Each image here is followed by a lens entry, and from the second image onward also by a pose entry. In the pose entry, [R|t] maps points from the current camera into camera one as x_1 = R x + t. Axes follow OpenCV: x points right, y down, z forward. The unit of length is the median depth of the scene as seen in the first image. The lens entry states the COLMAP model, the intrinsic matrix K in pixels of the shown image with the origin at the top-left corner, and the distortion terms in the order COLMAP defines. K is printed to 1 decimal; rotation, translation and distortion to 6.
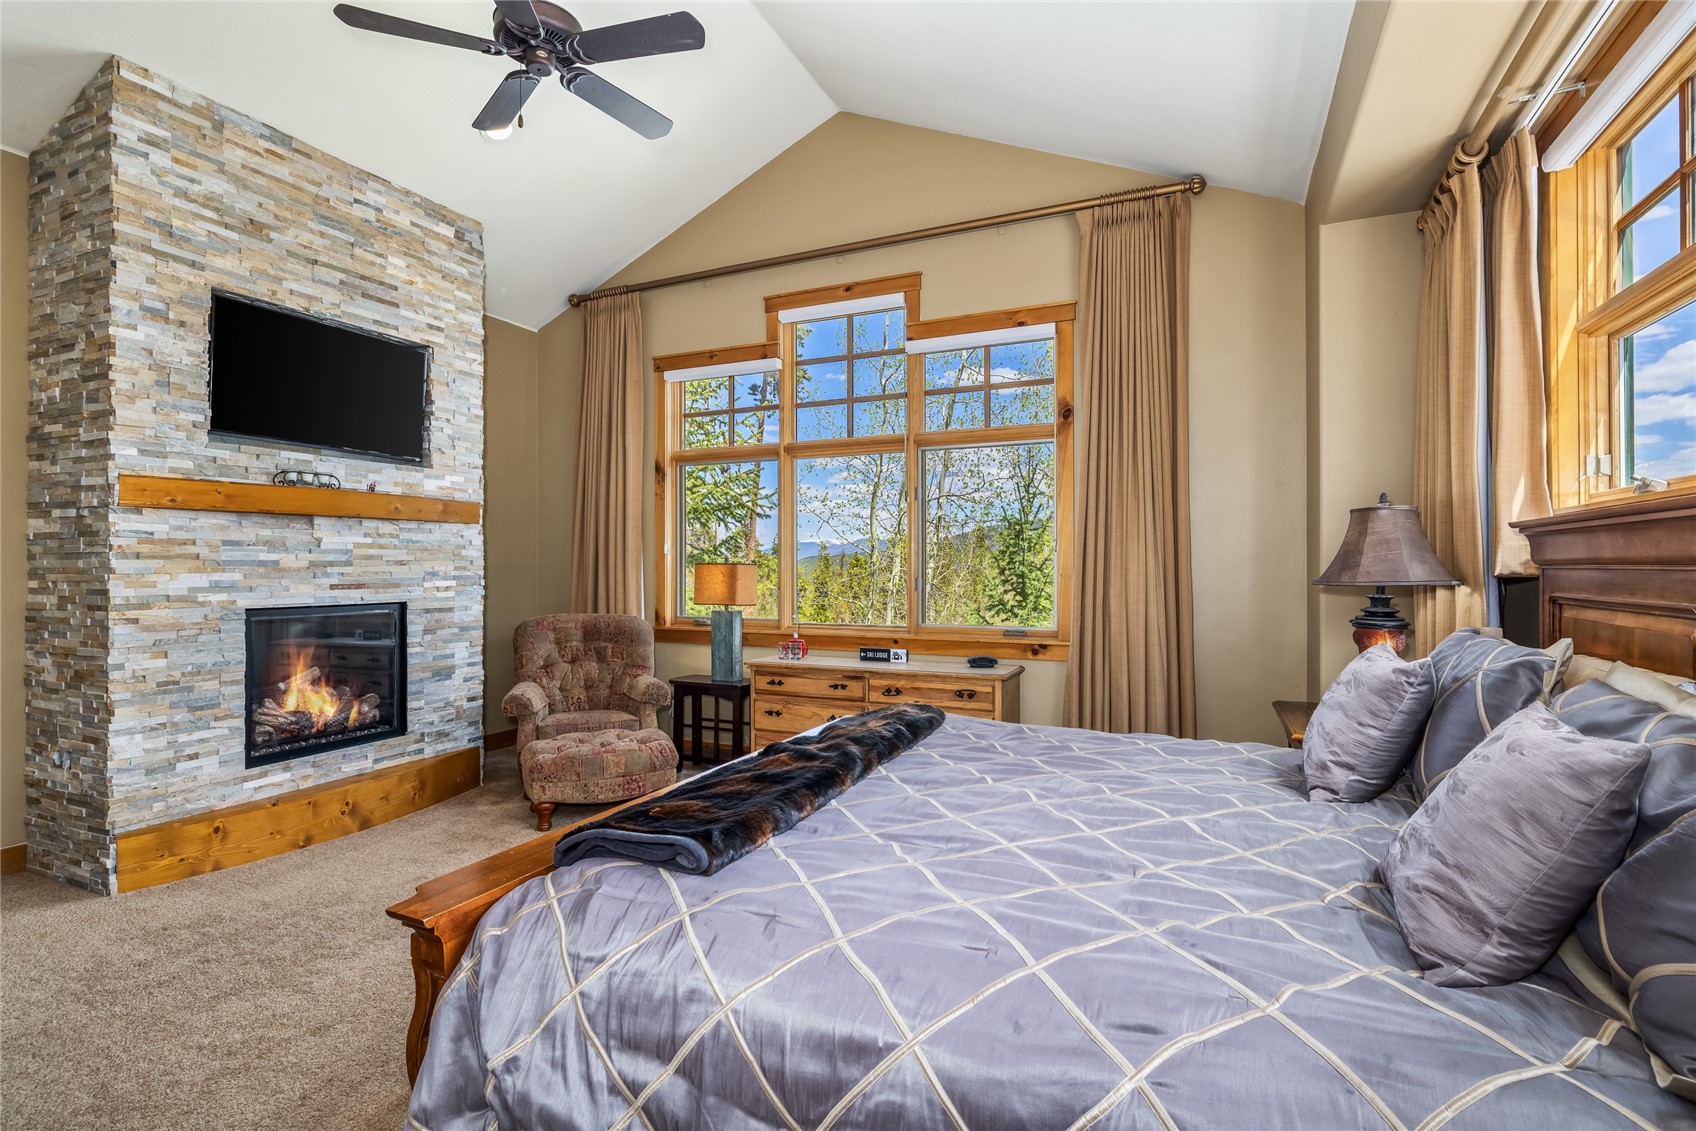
lens RADIAL K [[785.0, 0, 845.4], [0, 785.0, 560.5], [0, 0, 1]] dist [-0.006305, 0.000596]
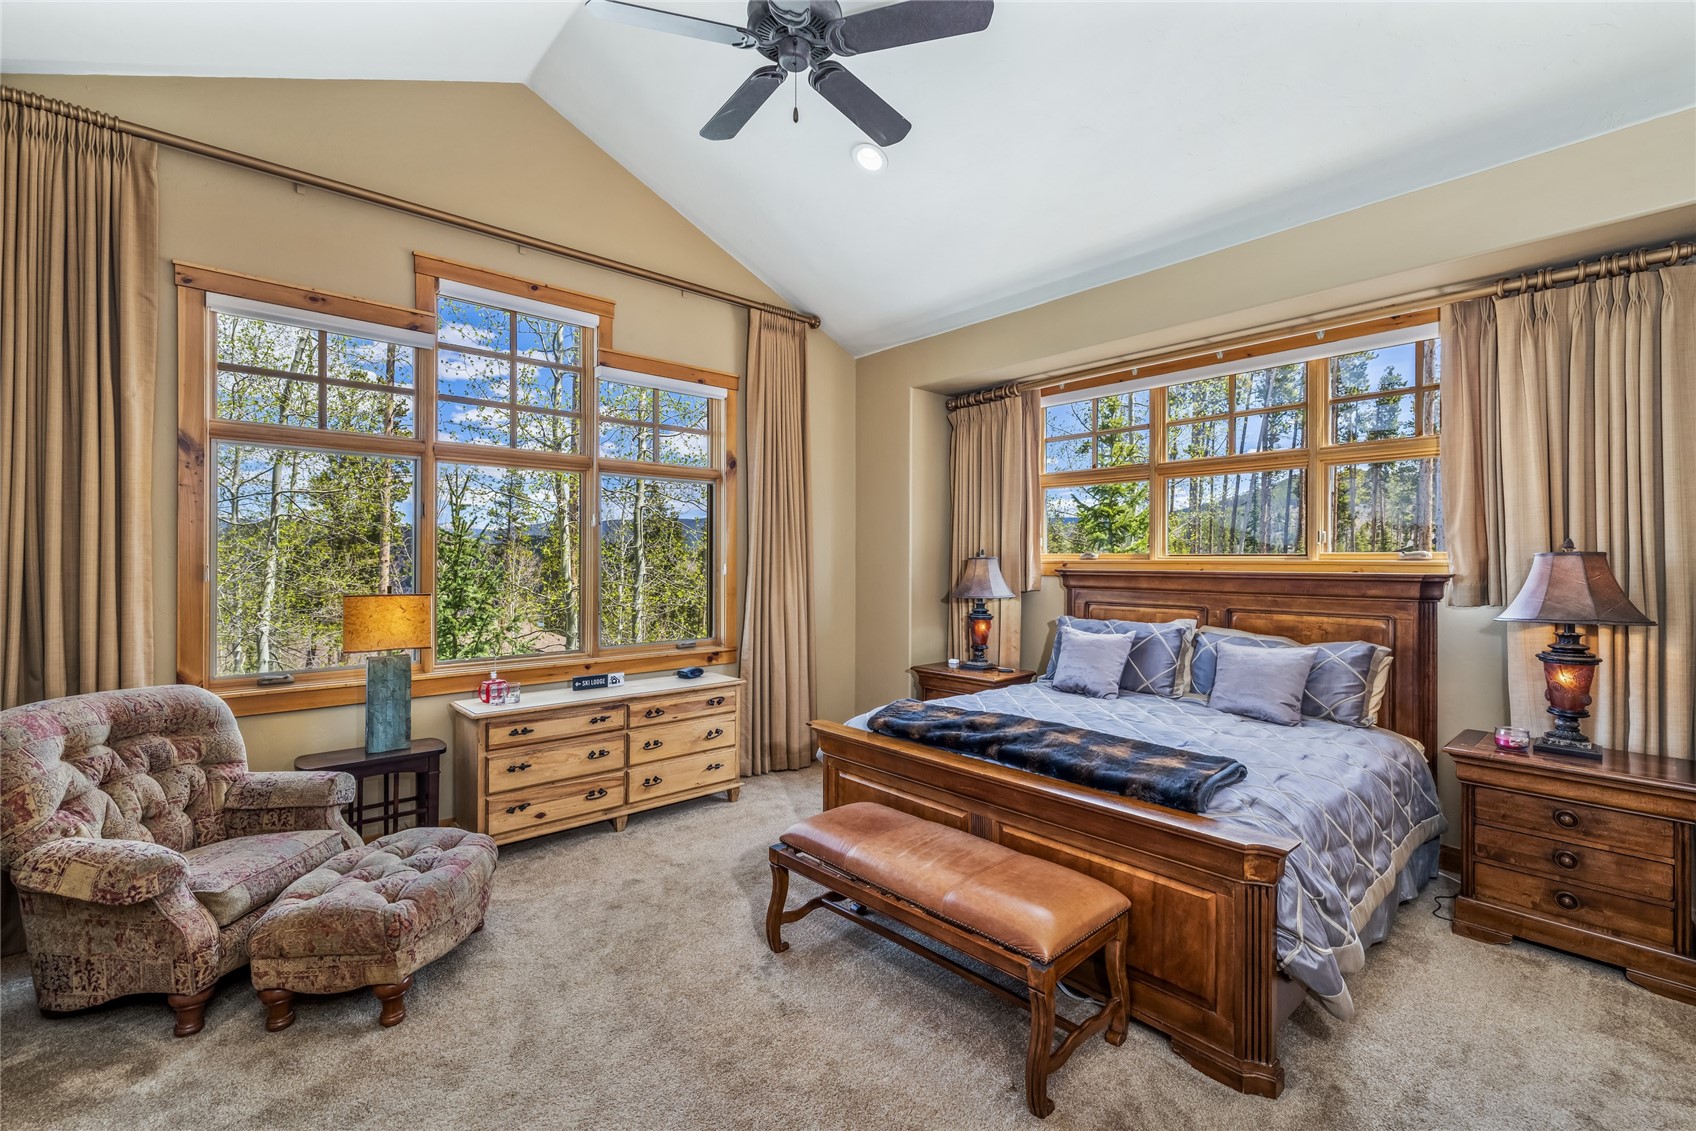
lens RADIAL K [[738.8, 0, 804.7], [0, 738.8, 555.5], [0, 0, 1]] dist [0.001001, 0.000231]
pose [[0.426035, 0.005366, 0.904691, -0.686281], [-0.006178, 0.999976, -0.003021, -0.036889], [-0.904686, -0.004302, 0.426058, 0.373002]]
